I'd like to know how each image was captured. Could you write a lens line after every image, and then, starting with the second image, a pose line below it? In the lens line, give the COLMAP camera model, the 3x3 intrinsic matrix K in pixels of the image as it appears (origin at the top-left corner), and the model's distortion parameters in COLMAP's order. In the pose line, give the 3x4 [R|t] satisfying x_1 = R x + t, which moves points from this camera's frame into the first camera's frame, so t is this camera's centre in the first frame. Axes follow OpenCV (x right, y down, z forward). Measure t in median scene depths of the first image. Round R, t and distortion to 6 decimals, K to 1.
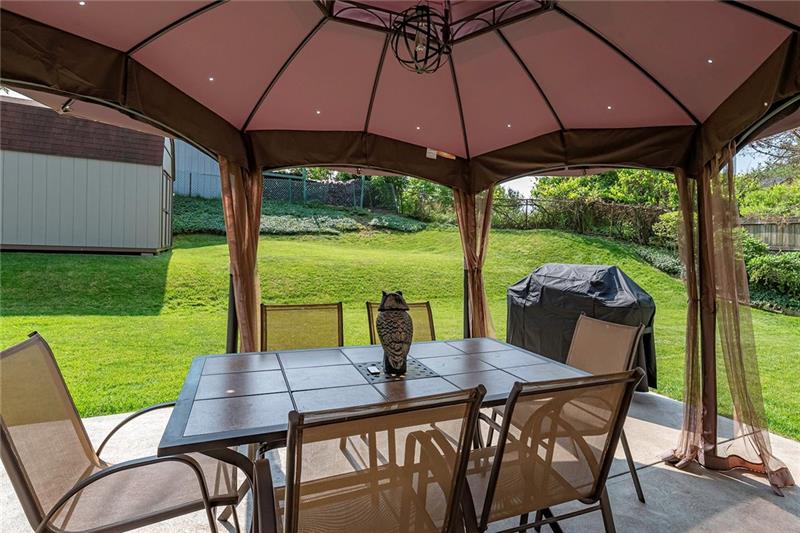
lens RADIAL K [[435.0, 0, 443.1], [0, 435.0, 250.4], [0, 0, 1]] dist [-0.001914, -0.000178]
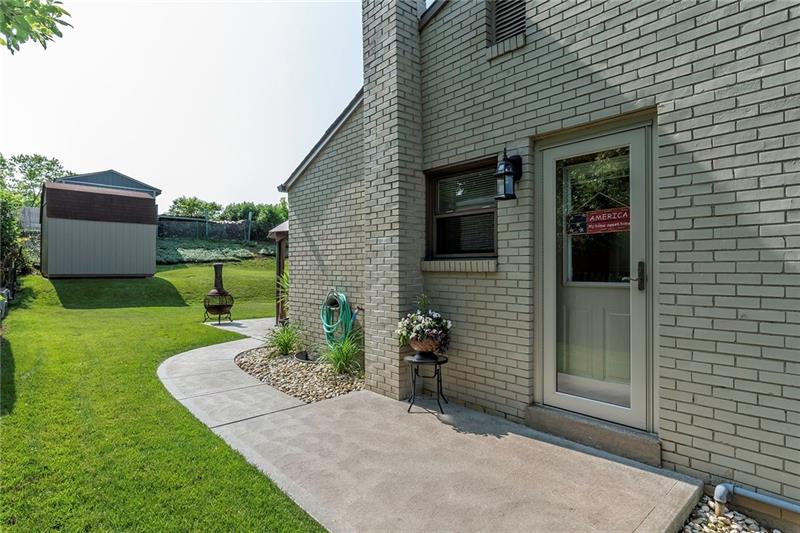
lens RADIAL K [[431.0, 0, 399.2], [0, 431.0, 268.3], [0, 0, 1]] dist [-0.000627, 0.000433]
pose [[0.963329, -0.034912, 0.266043, -0.122616], [0.035795, 0.999358, 0.001532, 0.003183], [-0.265925, 0.008047, 0.963960, -0.527502]]
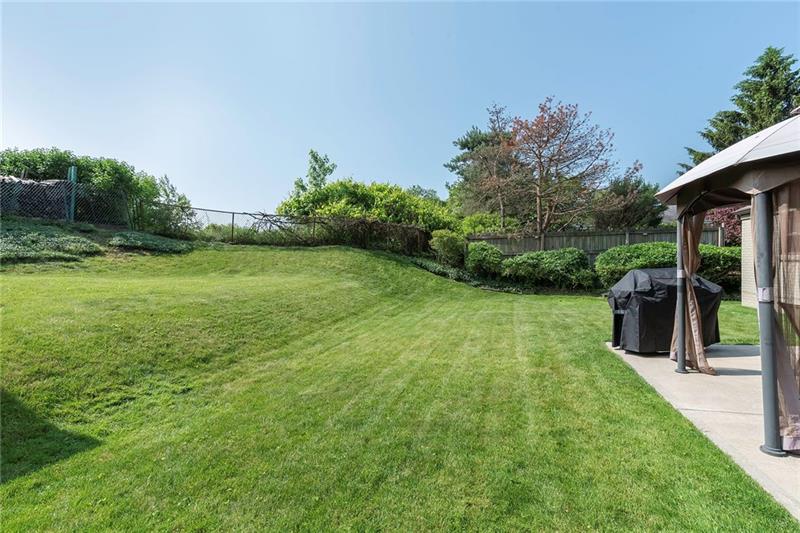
lens RADIAL K [[378.2, 0, 414.8], [0, 378.2, 268.3], [0, 0, 1]] dist [0.004695, -0.000364]
pose [[0.677765, -0.067948, 0.732132, -0.337950], [0.056586, 0.997588, 0.040200, -0.018858], [-0.733098, 0.014182, 0.679975, 0.218981]]
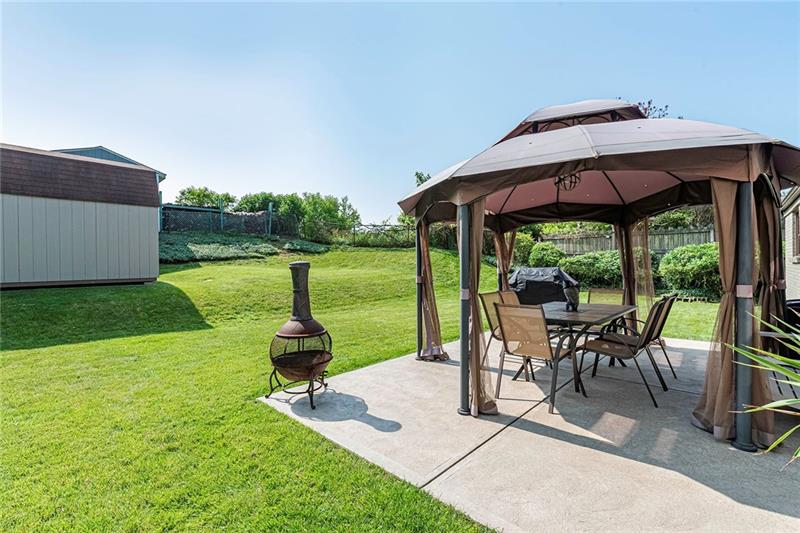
lens RADIAL K [[364.8, 0, 401.3], [0, 364.8, 262.2], [0, 0, 1]] dist [-0.000021, -0.000077]
pose [[0.943566, -0.053152, 0.326892, -0.225269], [0.054538, 0.998500, 0.004932, -0.009189], [-0.326664, 0.013174, 0.945049, -0.089085]]
